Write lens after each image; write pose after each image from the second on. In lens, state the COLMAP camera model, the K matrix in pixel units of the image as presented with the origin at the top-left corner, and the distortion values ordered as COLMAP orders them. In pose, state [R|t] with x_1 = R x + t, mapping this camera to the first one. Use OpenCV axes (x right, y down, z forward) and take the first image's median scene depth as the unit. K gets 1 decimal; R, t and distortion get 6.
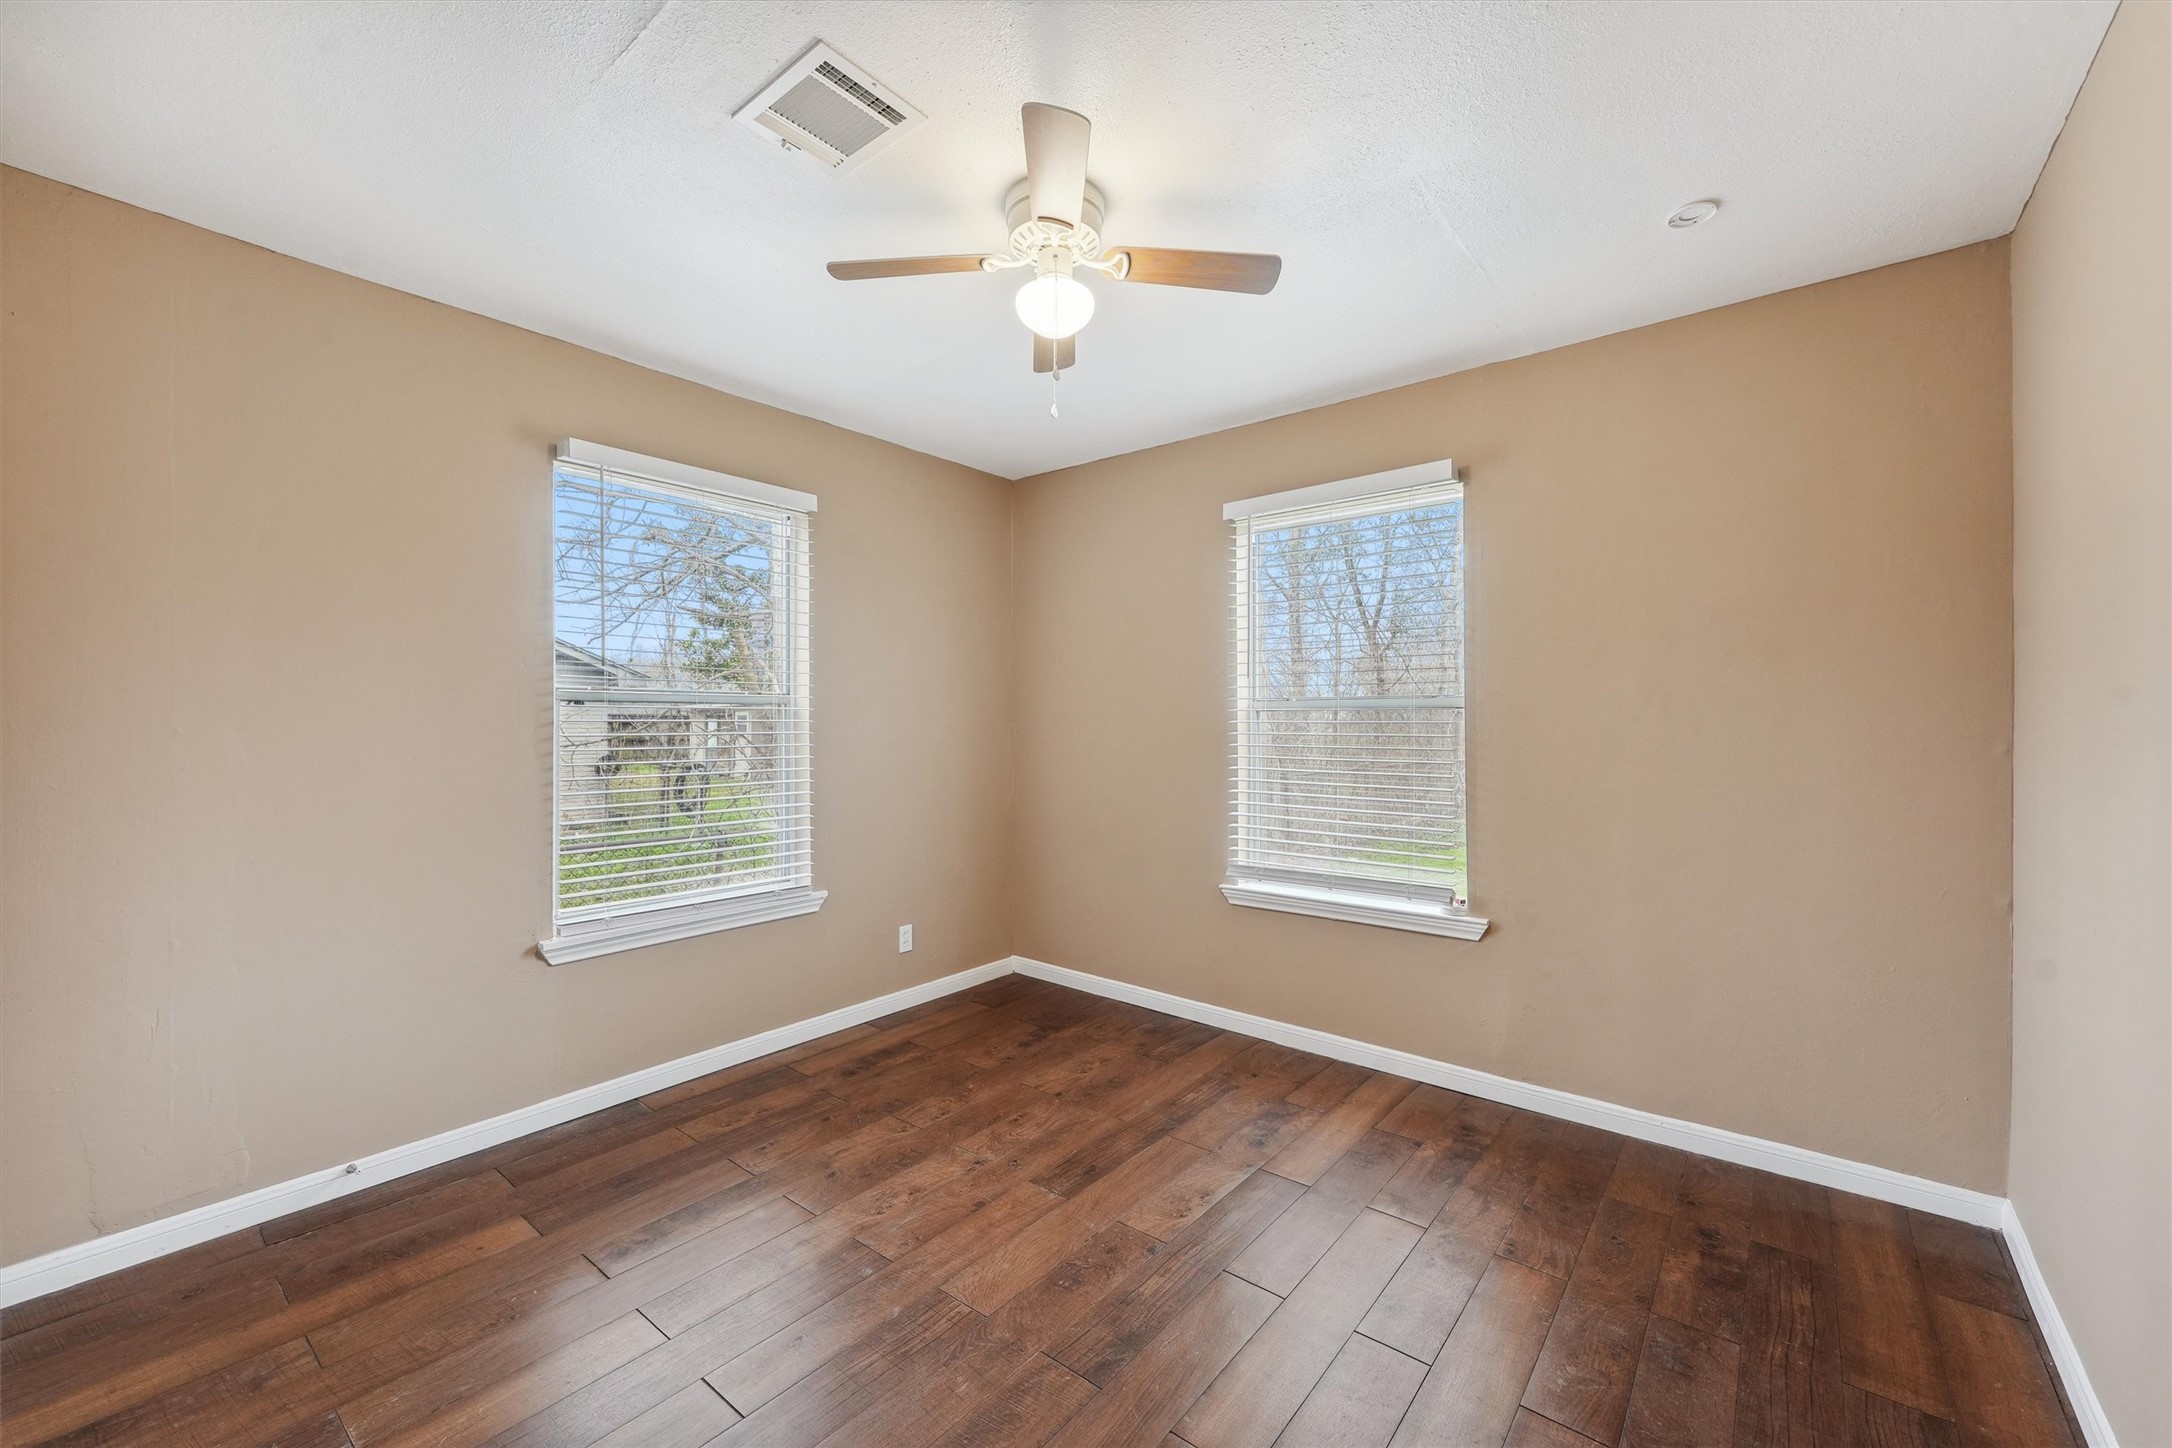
lens RADIAL K [[879.0, 0, 1081.4], [0, 879.0, 705.1], [0, 0, 1]] dist [0.009920, -0.000536]
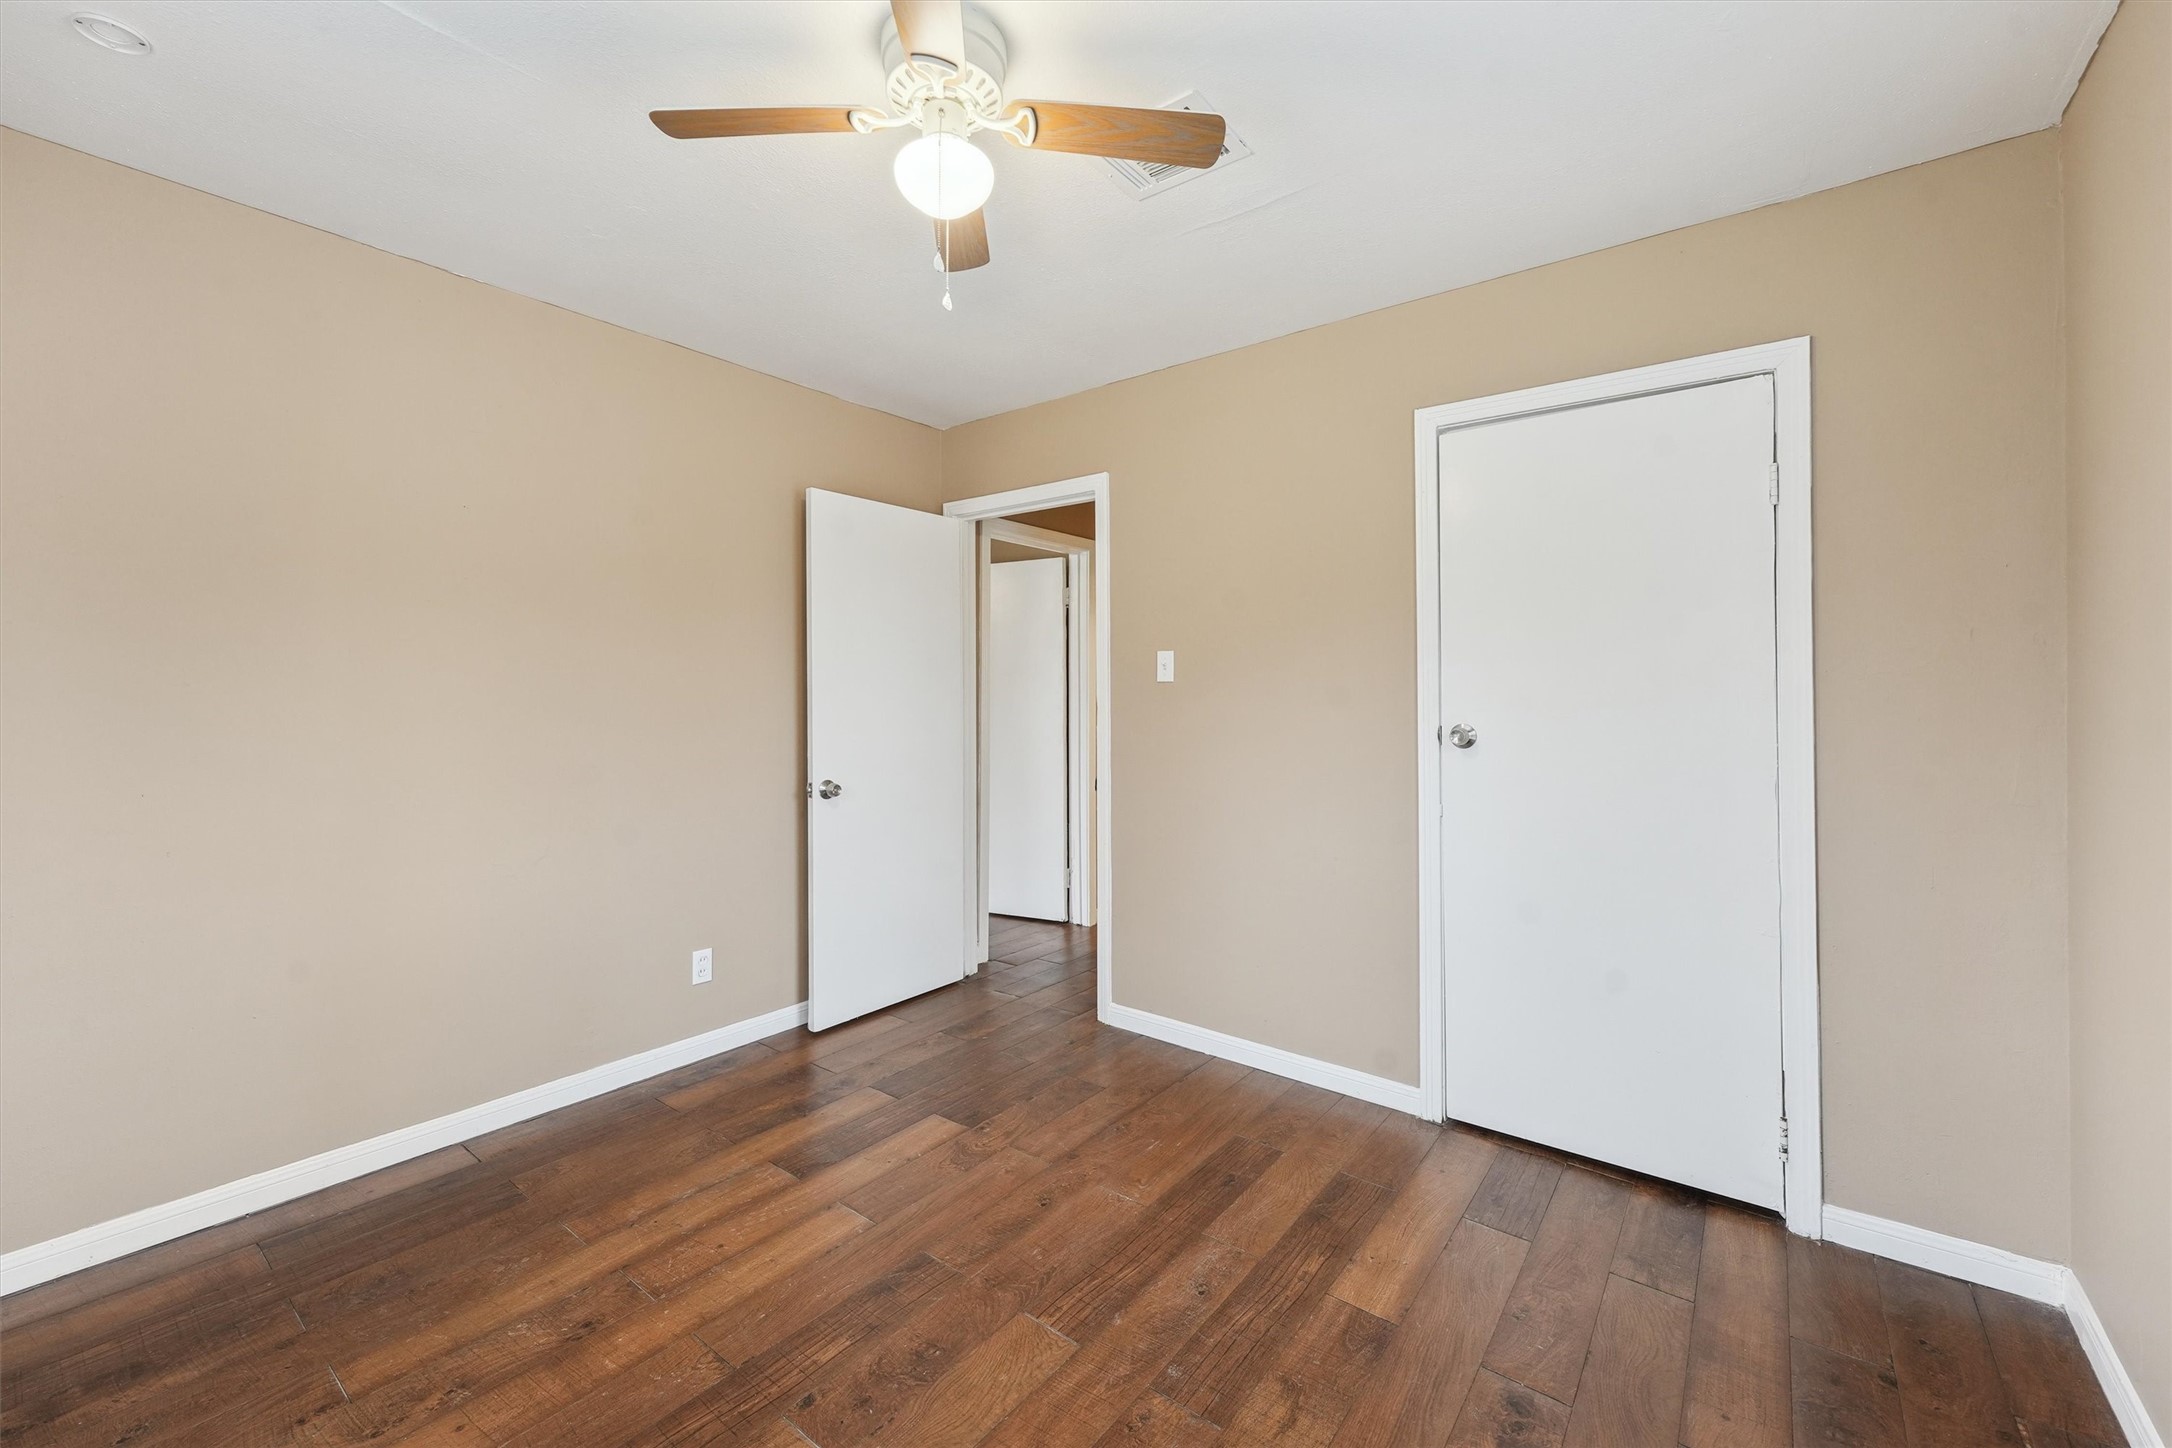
lens RADIAL K [[885.4, 0, 1077.4], [0, 885.4, 680.2], [0, 0, 1]] dist [0.011918, -0.000631]
pose [[-0.999865, -0.001283, -0.016392, -0.135969], [-0.000769, 0.999510, -0.031284, 0.029706], [0.016425, -0.031267, -0.999376, 1.790395]]
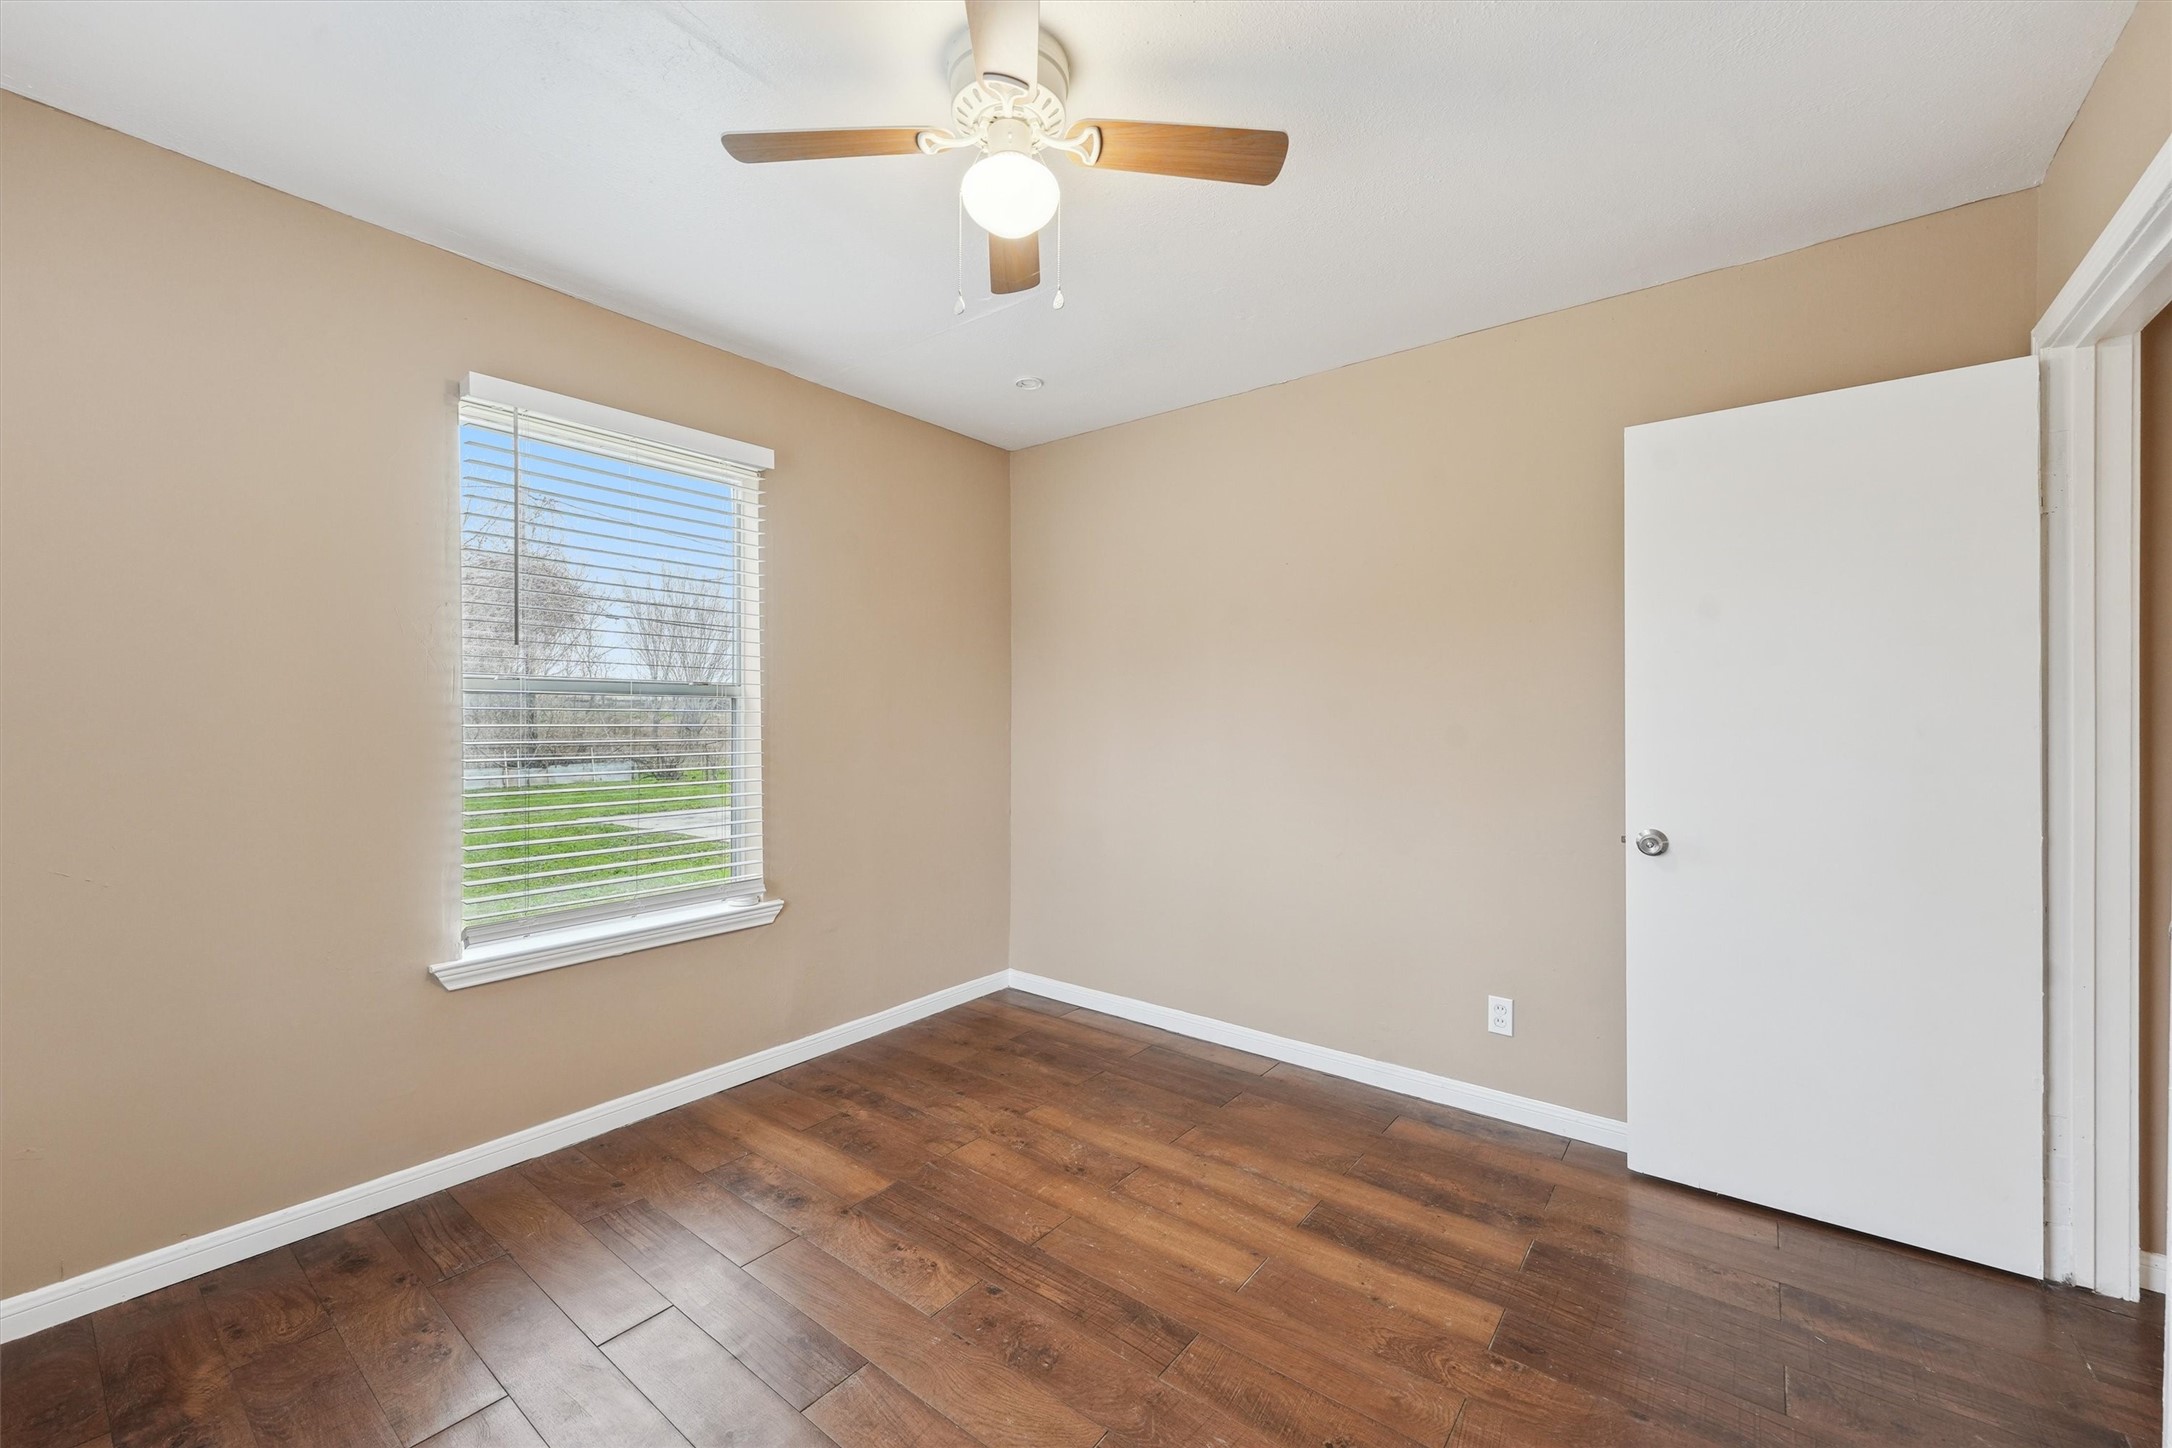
lens RADIAL K [[869.2, 0, 1076.7], [0, 869.2, 725.3], [0, 0, 1]] dist [0.011189, -0.000546]
pose [[-0.021905, -0.008444, 0.999724, -0.817039], [-0.018276, 0.999801, 0.008044, 0.029373], [-0.999593, -0.018095, -0.022055, 0.949955]]
